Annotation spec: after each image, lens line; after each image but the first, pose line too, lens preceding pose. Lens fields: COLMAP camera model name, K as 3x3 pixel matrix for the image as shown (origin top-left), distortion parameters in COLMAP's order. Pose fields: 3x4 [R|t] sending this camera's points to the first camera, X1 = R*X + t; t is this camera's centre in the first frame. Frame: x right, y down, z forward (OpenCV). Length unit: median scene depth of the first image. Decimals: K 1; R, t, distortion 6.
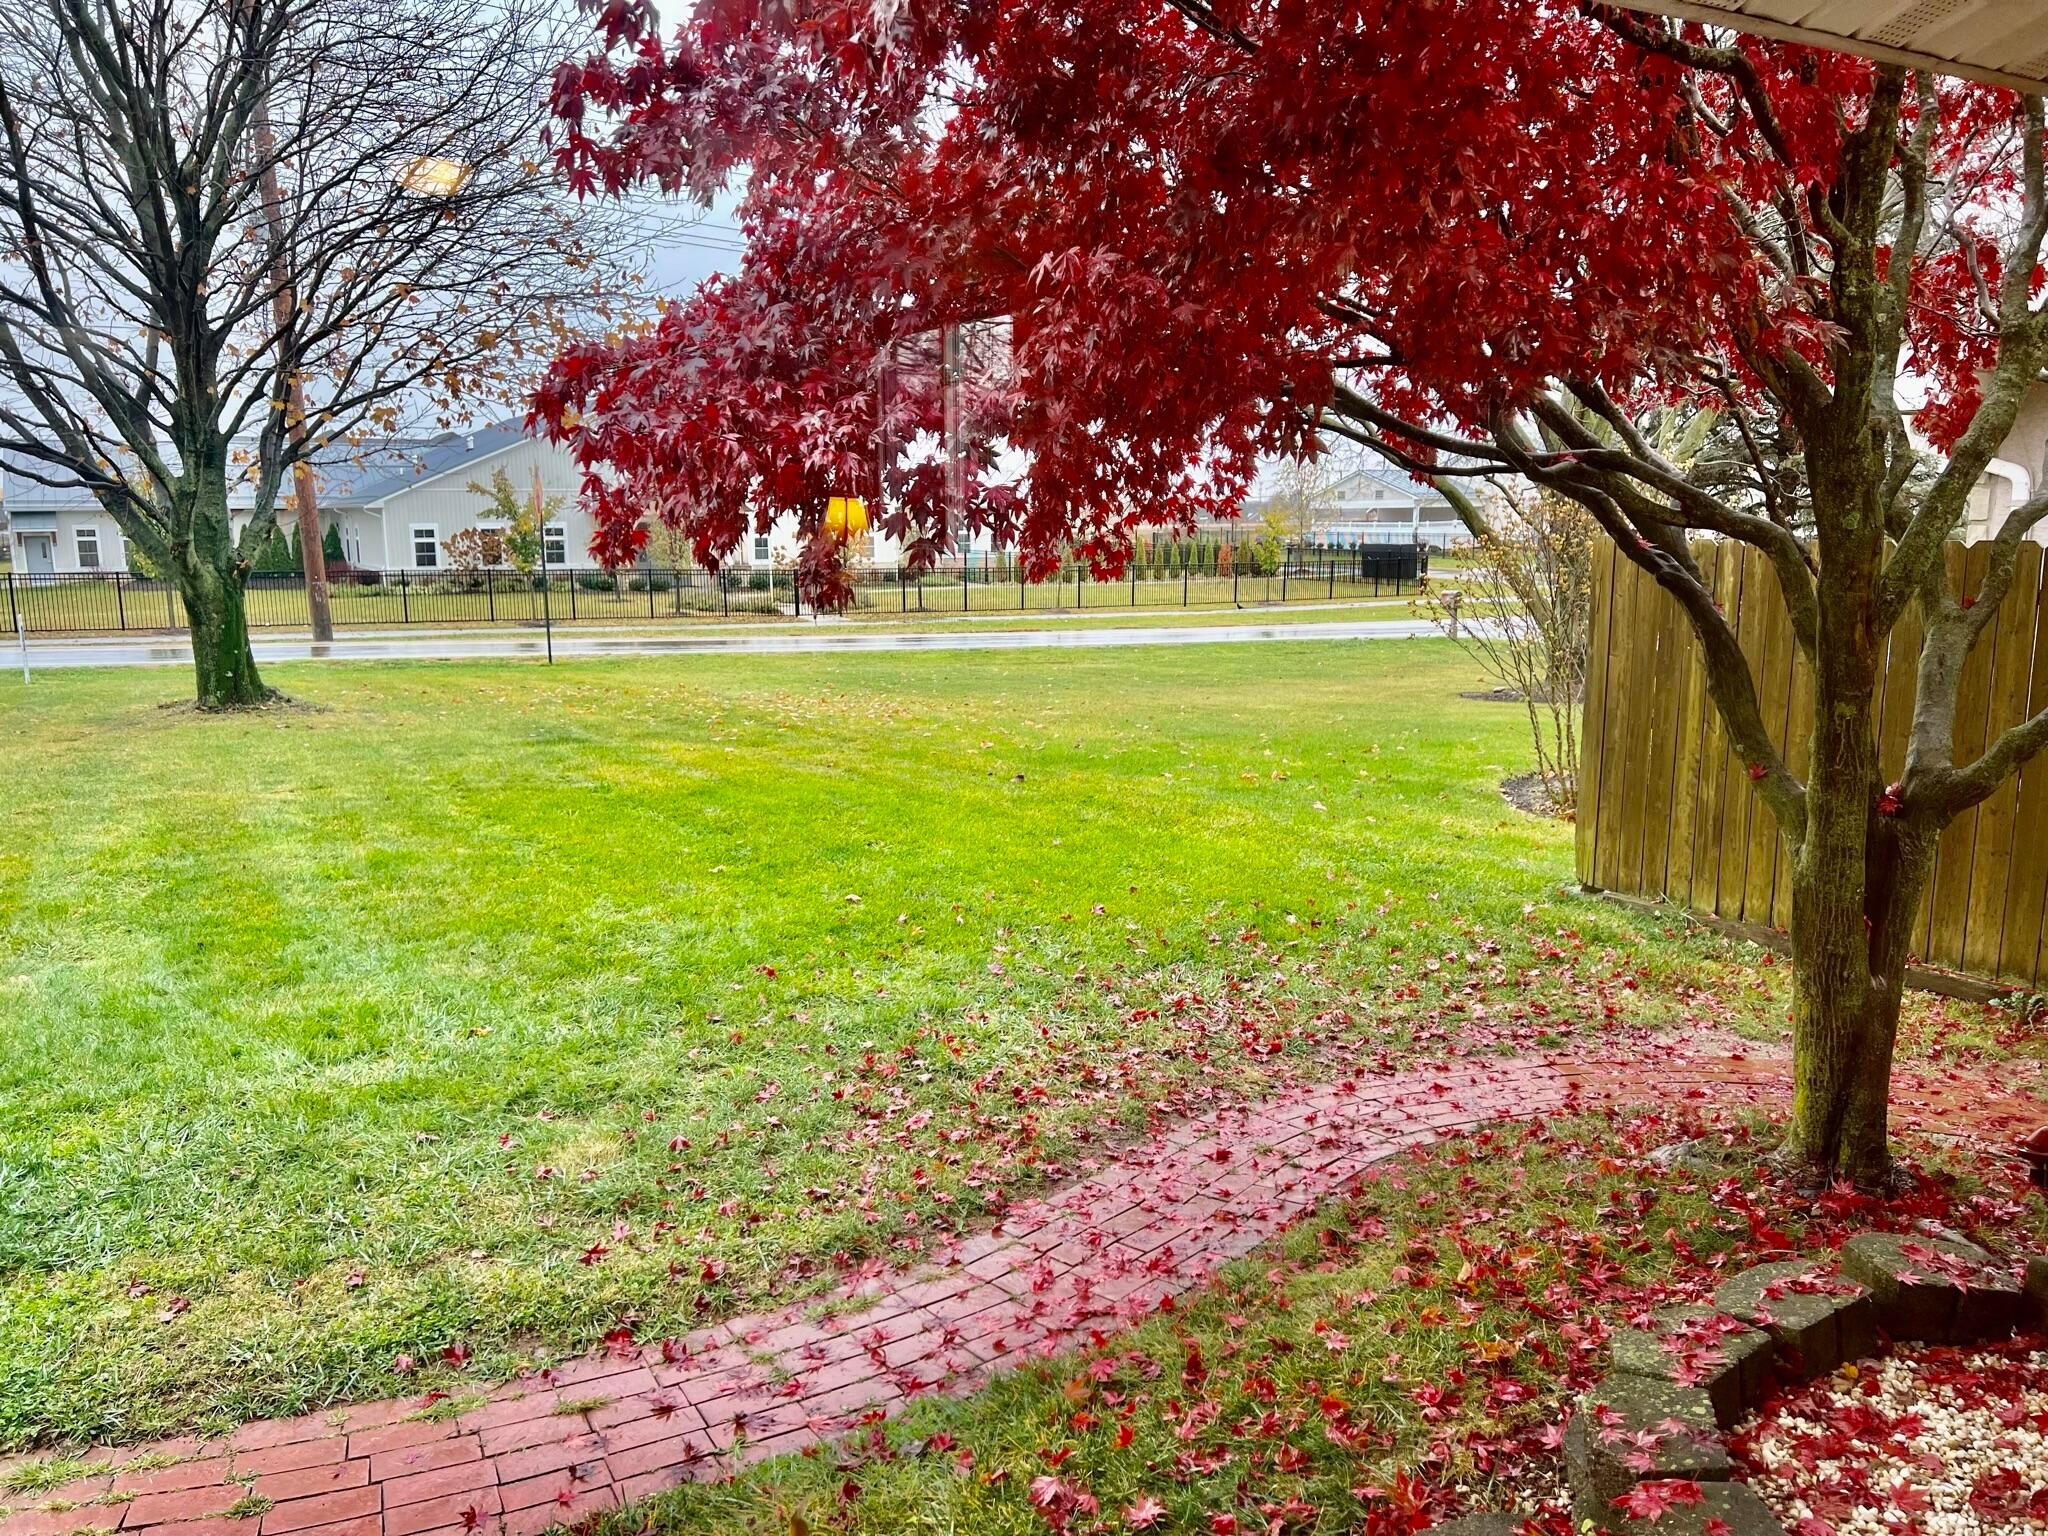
lens RADIAL K [[1540.3, 0, 1018.7], [0, 1540.3, 775.1], [0, 0, 1]] dist [0.004310, 0.001521]
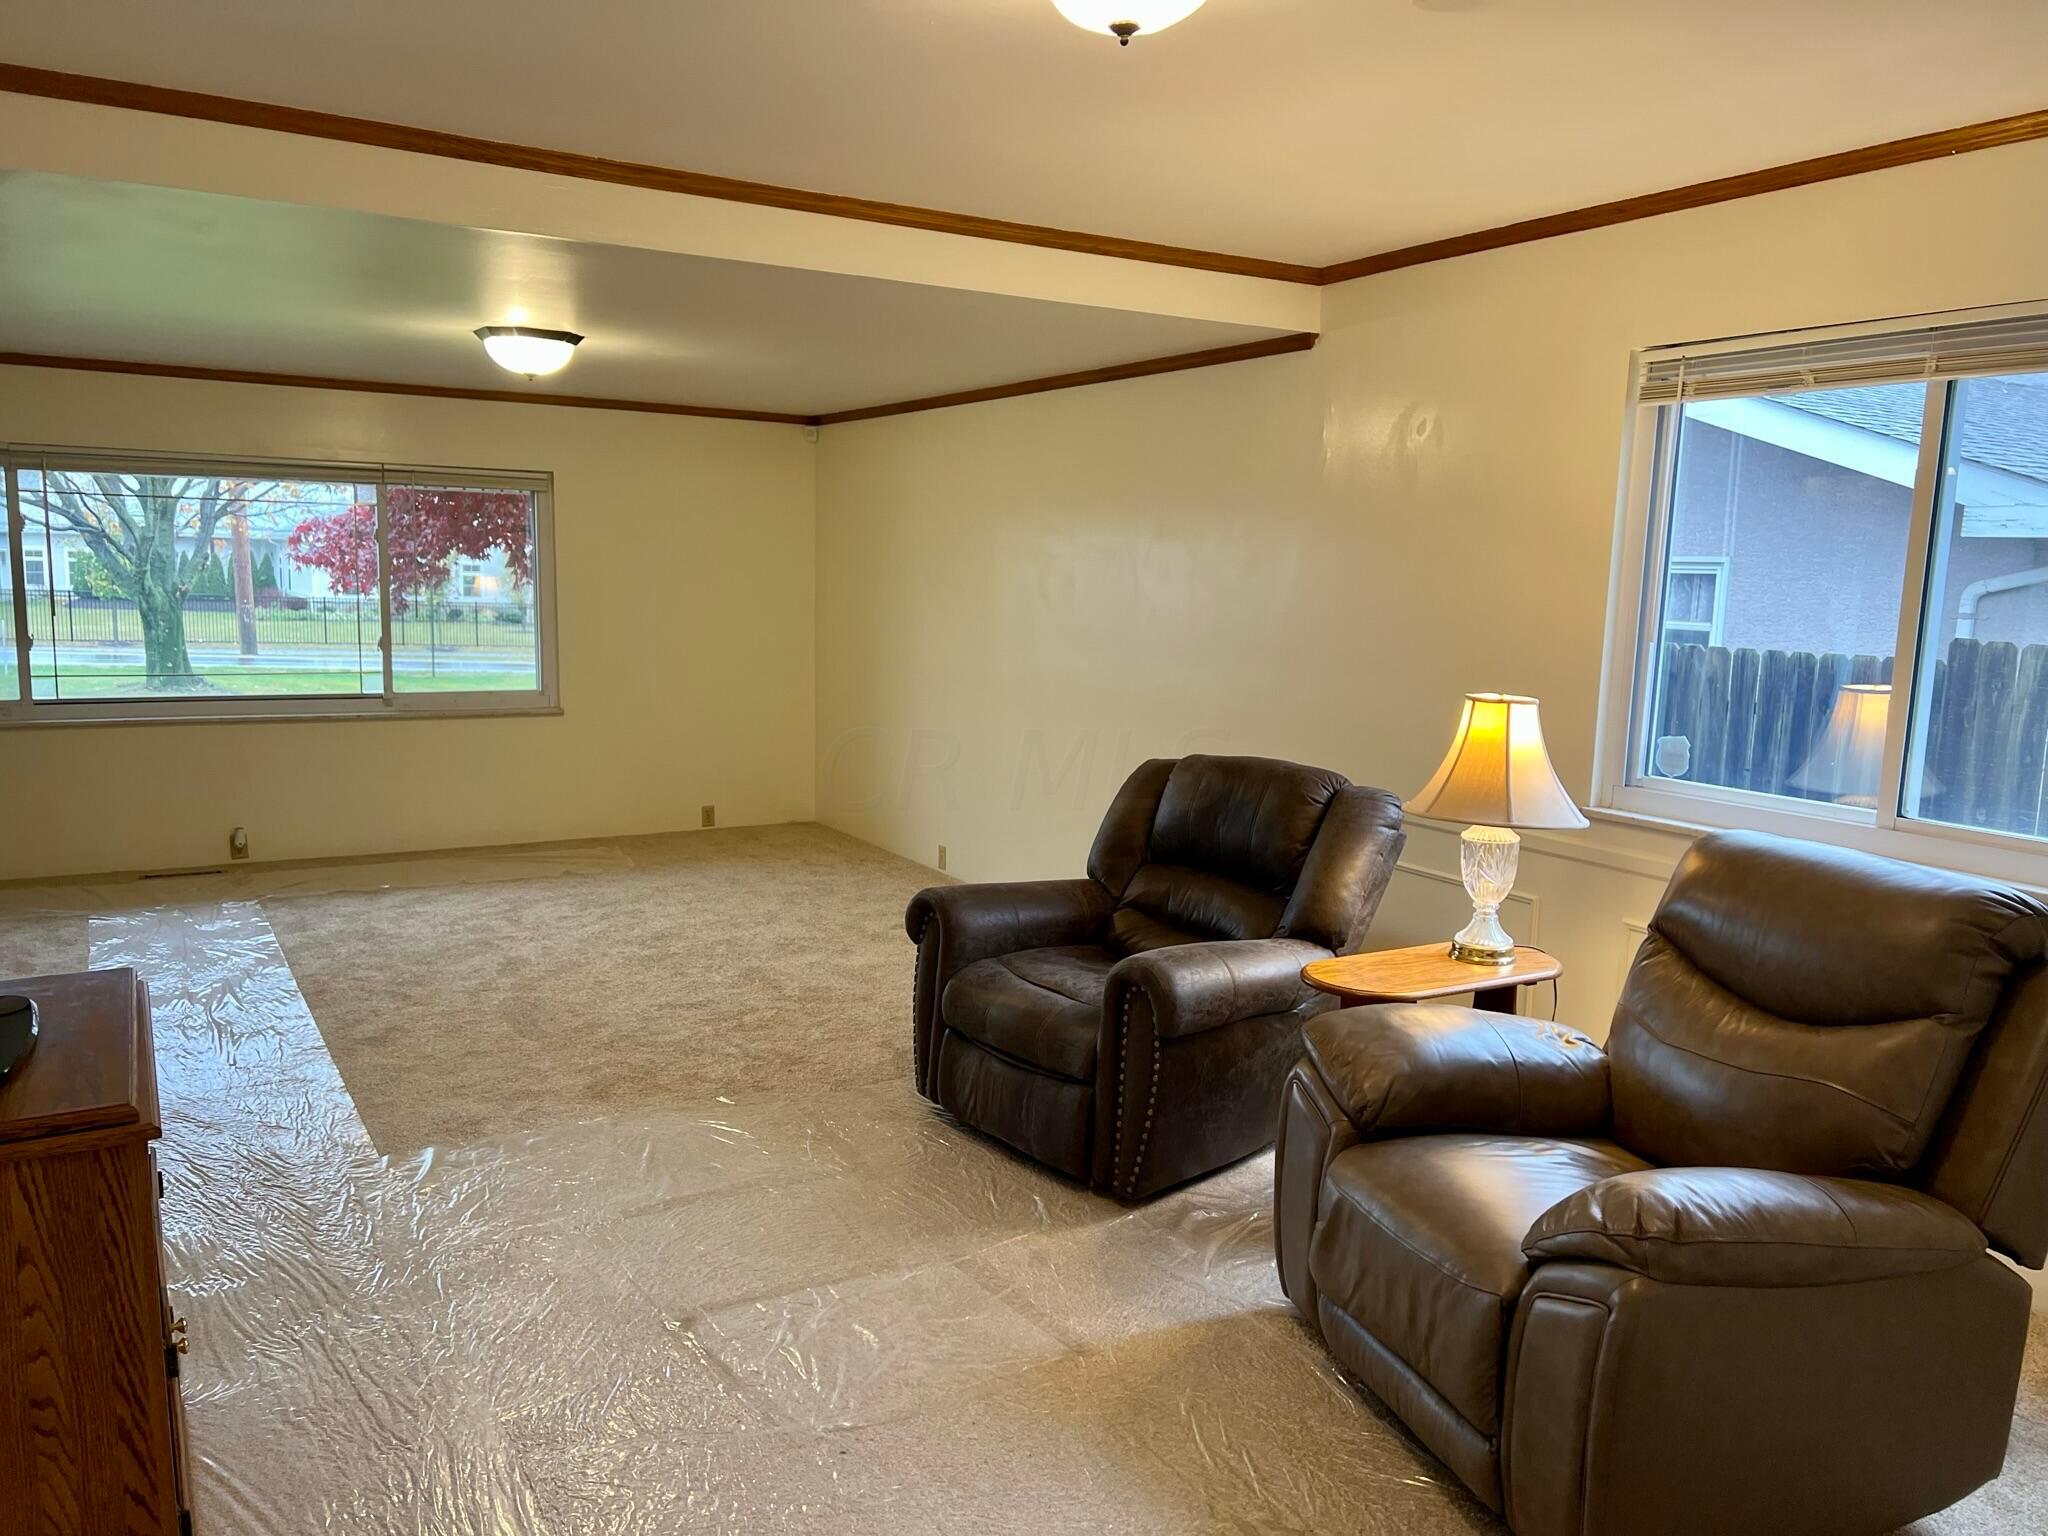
lens RADIAL K [[1540.3, 0, 1029.3], [0, 1540.3, 768.5], [0, 0, 1]] dist [0.004310, 0.001521]
pose [[0.998560, 0.034450, 0.041124, 0.198970], [-0.032820, 0.998673, -0.039679, 0.053707], [-0.042437, 0.038272, 0.998366, -0.399572]]
